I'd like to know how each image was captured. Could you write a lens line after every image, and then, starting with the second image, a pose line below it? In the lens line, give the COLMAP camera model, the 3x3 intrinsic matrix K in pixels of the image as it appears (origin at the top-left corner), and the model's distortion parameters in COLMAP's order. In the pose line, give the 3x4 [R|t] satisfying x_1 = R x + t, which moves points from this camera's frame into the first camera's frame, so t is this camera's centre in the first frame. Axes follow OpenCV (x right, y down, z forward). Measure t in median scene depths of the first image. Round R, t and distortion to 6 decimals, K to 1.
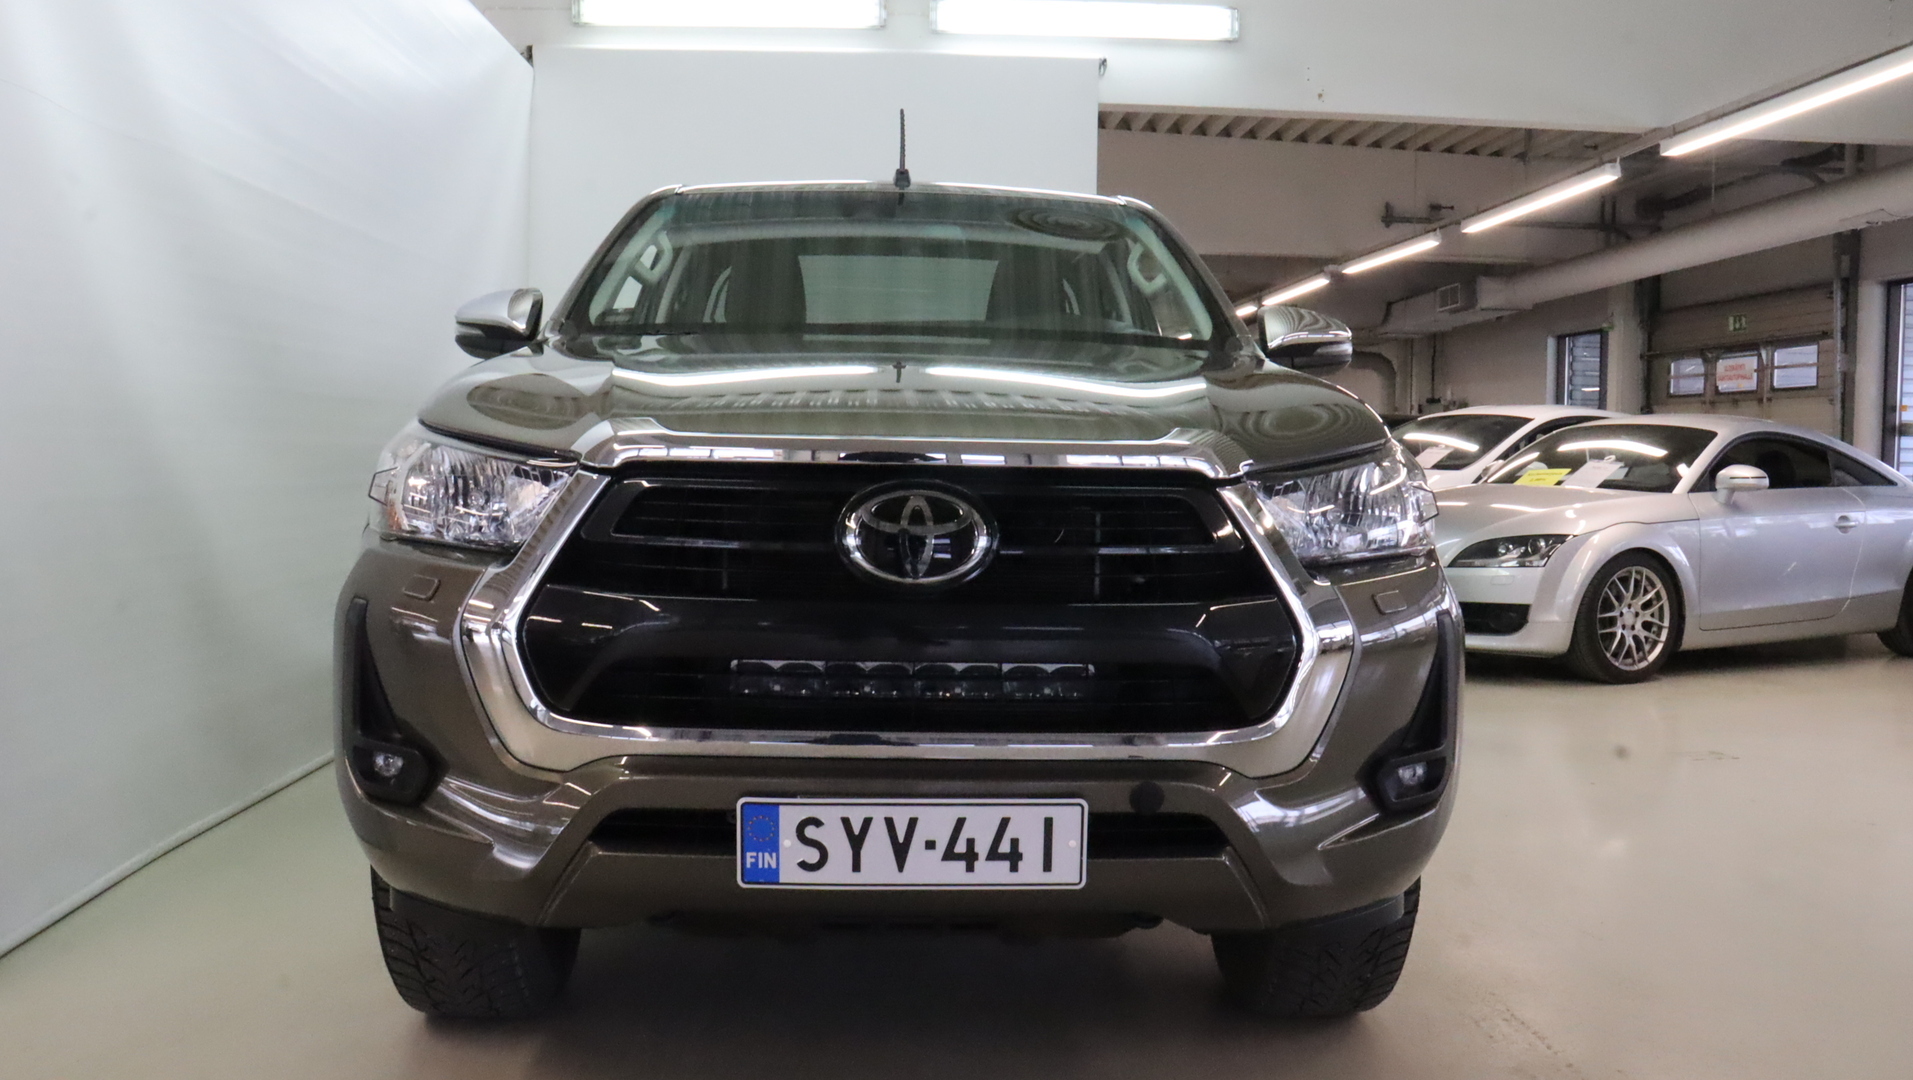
lens RADIAL K [[1549.0, 0, 962.1], [0, 1549.0, 529.9], [0, 0, 1]] dist [-0.166348, 0.175653]
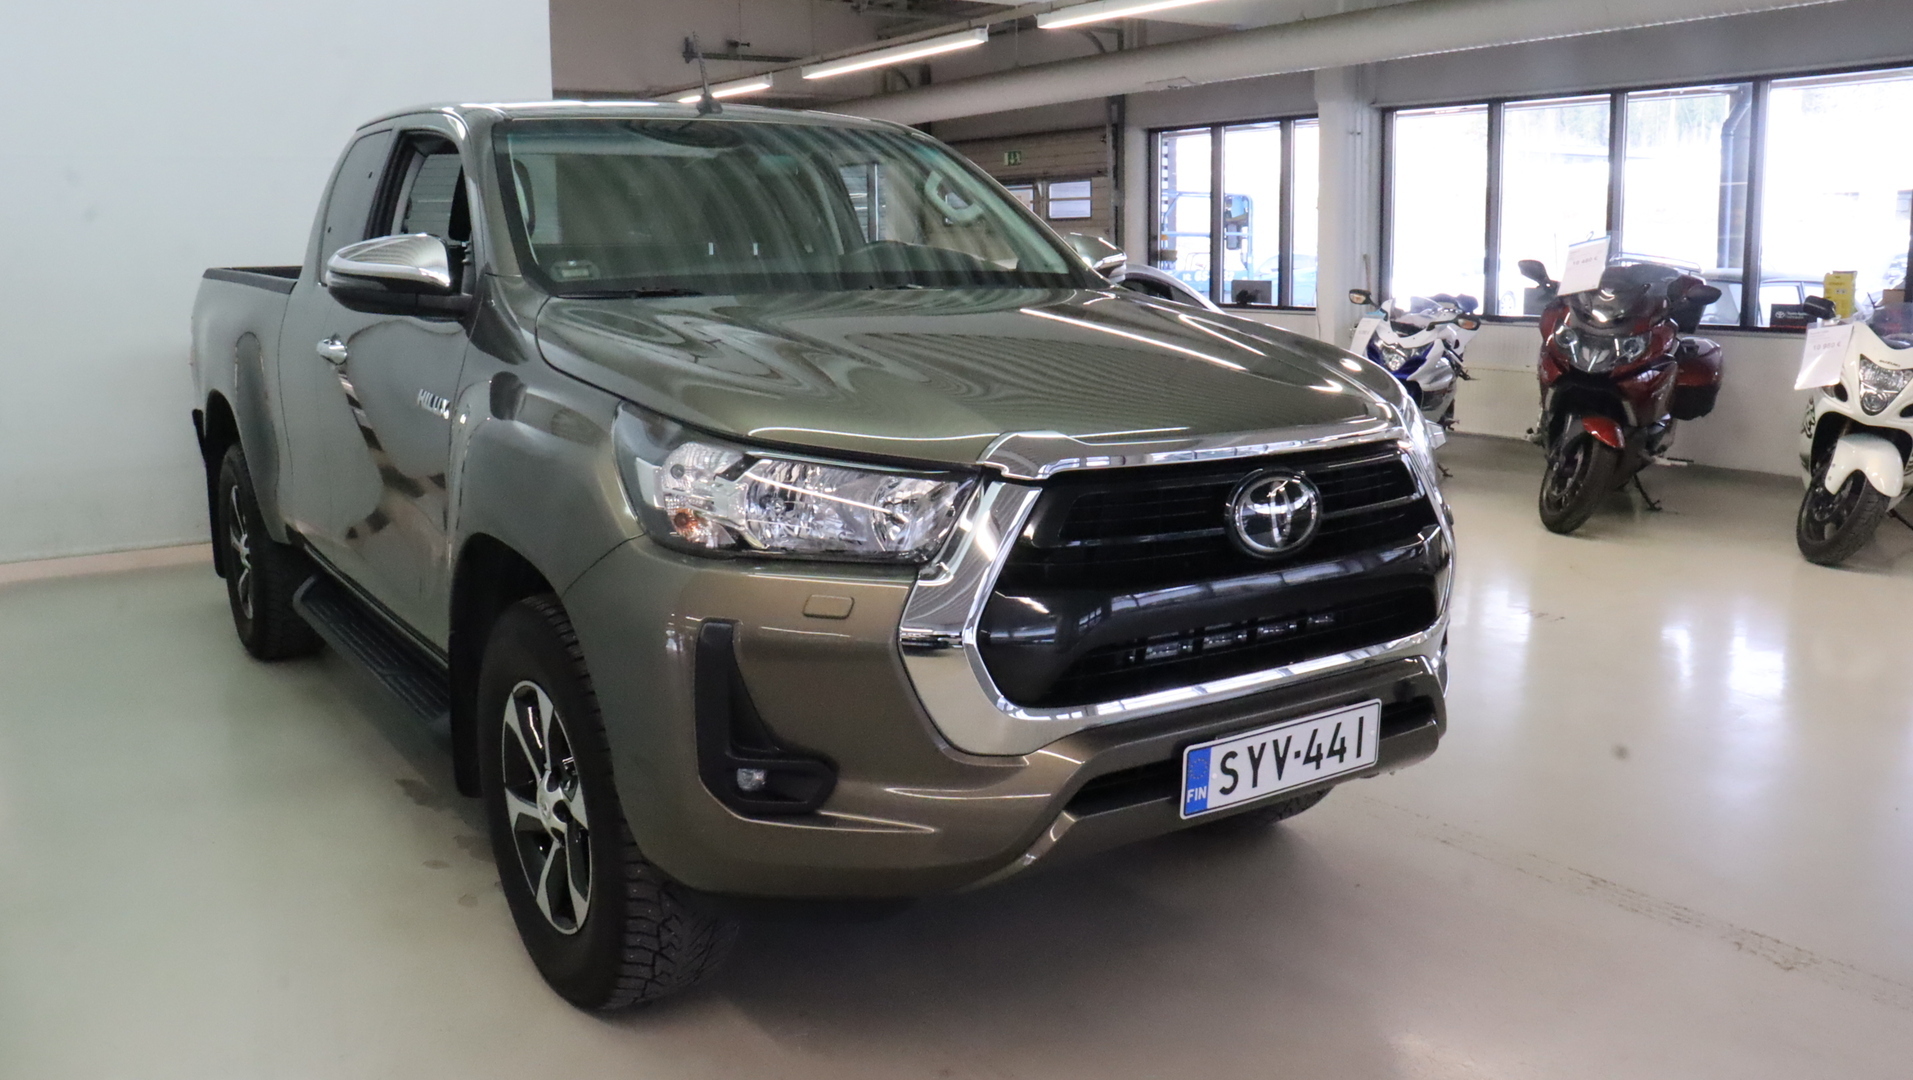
lens RADIAL K [[1549.0, 0, 962.1], [0, 1549.0, 529.9], [0, 0, 1]] dist [-0.166348, 0.175653]
pose [[0.865307, -0.113031, 0.488331, -0.854839], [0.053475, 0.989500, 0.134277, -0.163407], [-0.498381, -0.090077, 0.862266, 0.062153]]
